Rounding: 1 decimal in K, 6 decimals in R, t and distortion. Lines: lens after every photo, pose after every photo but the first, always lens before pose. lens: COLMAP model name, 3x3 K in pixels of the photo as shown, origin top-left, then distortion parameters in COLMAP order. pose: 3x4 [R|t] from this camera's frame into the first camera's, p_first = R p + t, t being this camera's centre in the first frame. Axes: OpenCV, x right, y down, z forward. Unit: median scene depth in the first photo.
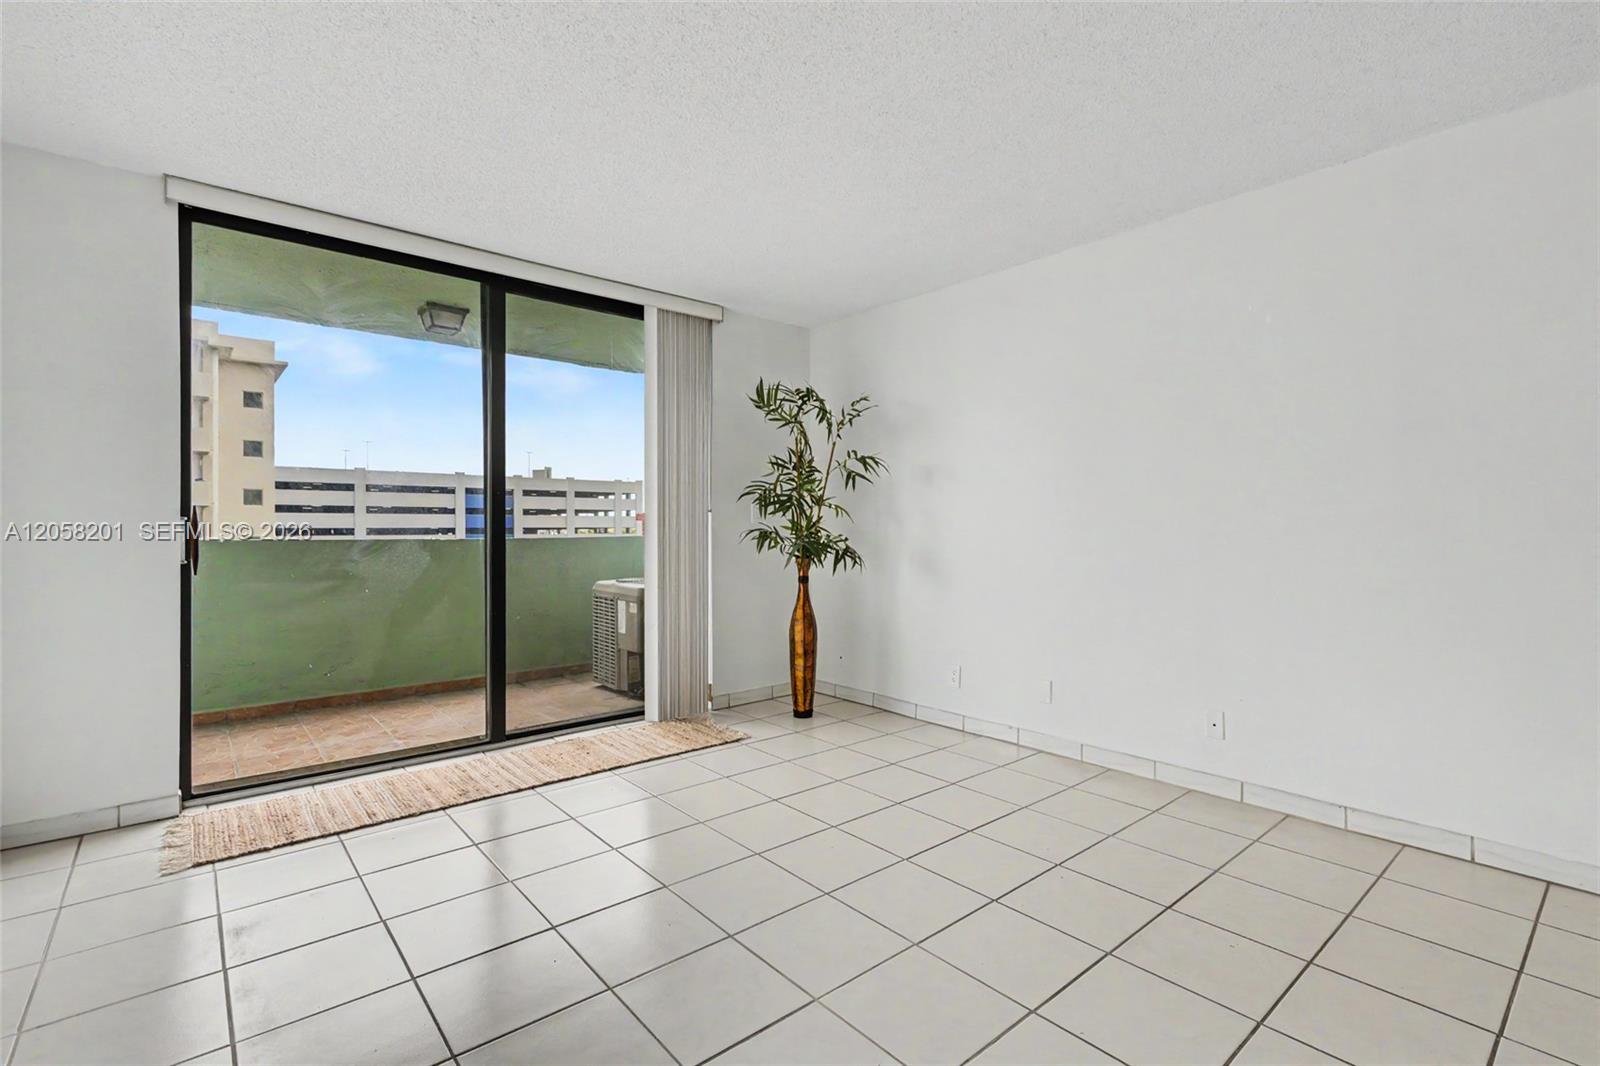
lens RADIAL K [[735.8, 0, 798.1], [0, 735.8, 530.5], [0, 0, 1]] dist [0.008496, -0.002122]
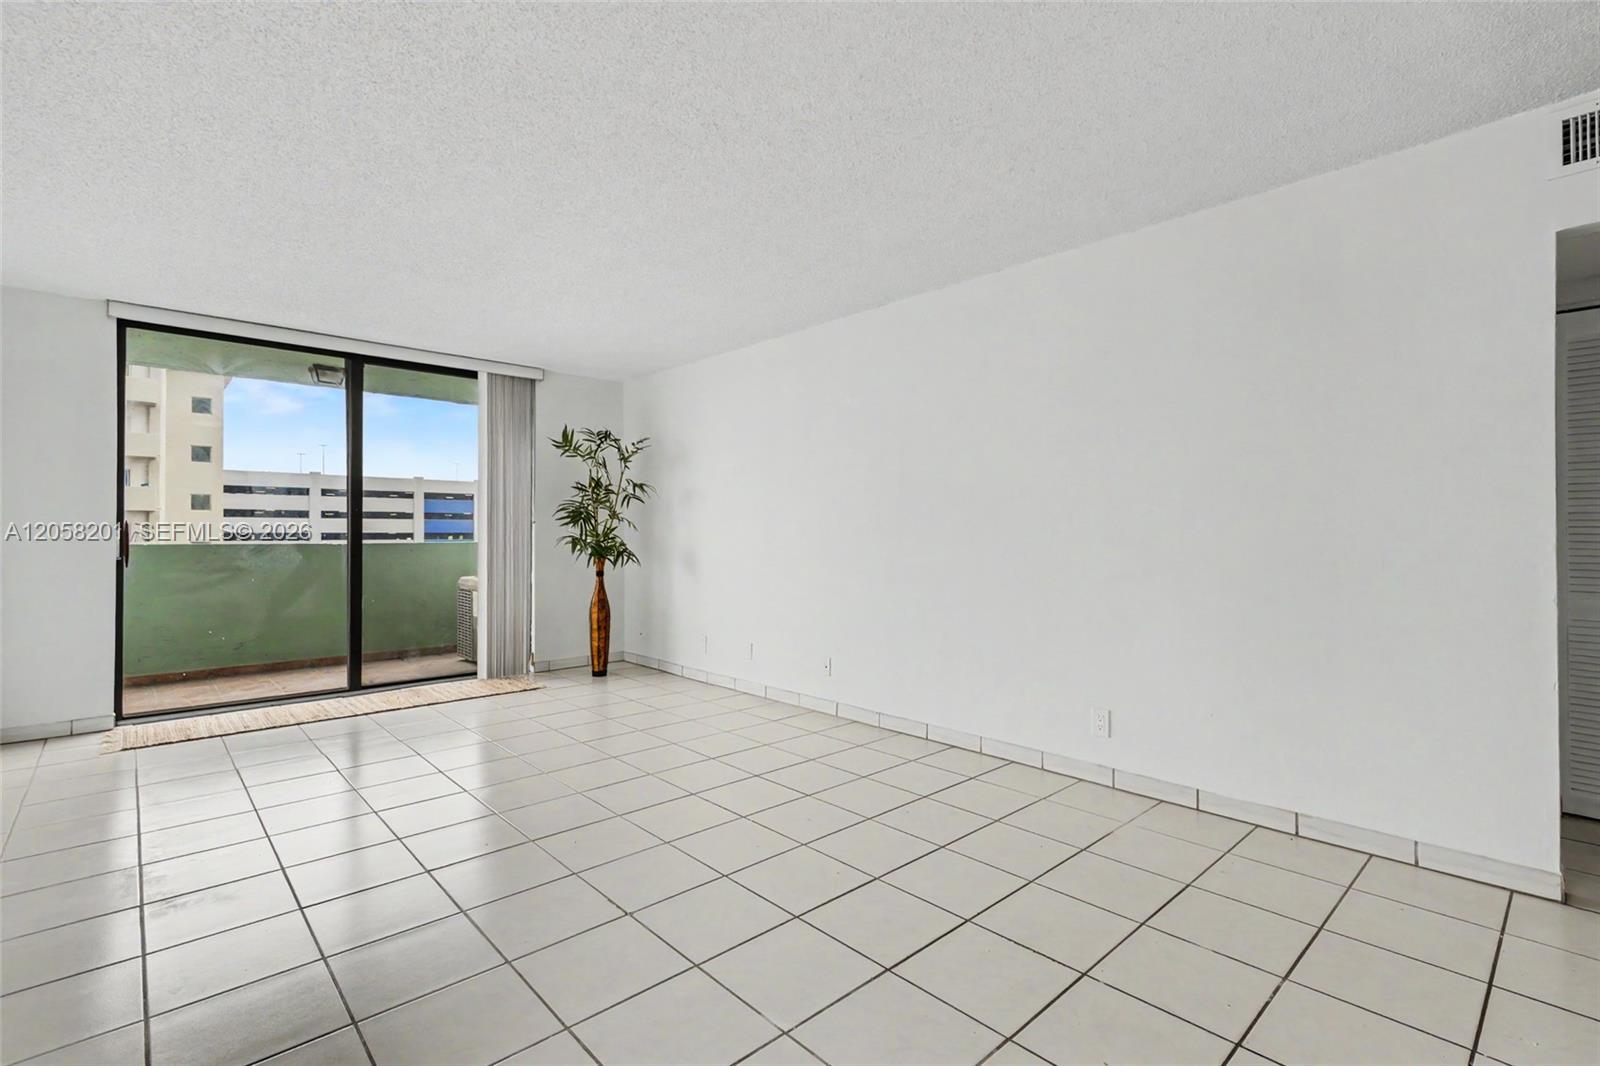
lens RADIAL K [[735.8, 0, 797.2], [0, 735.8, 529.4], [0, 0, 1]] dist [0.008496, -0.002122]
pose [[0.999204, 0.001603, 0.039862, 0.314132], [-0.001278, 0.999966, -0.008175, -0.003736], [-0.039874, 0.008118, 0.999172, -0.359017]]
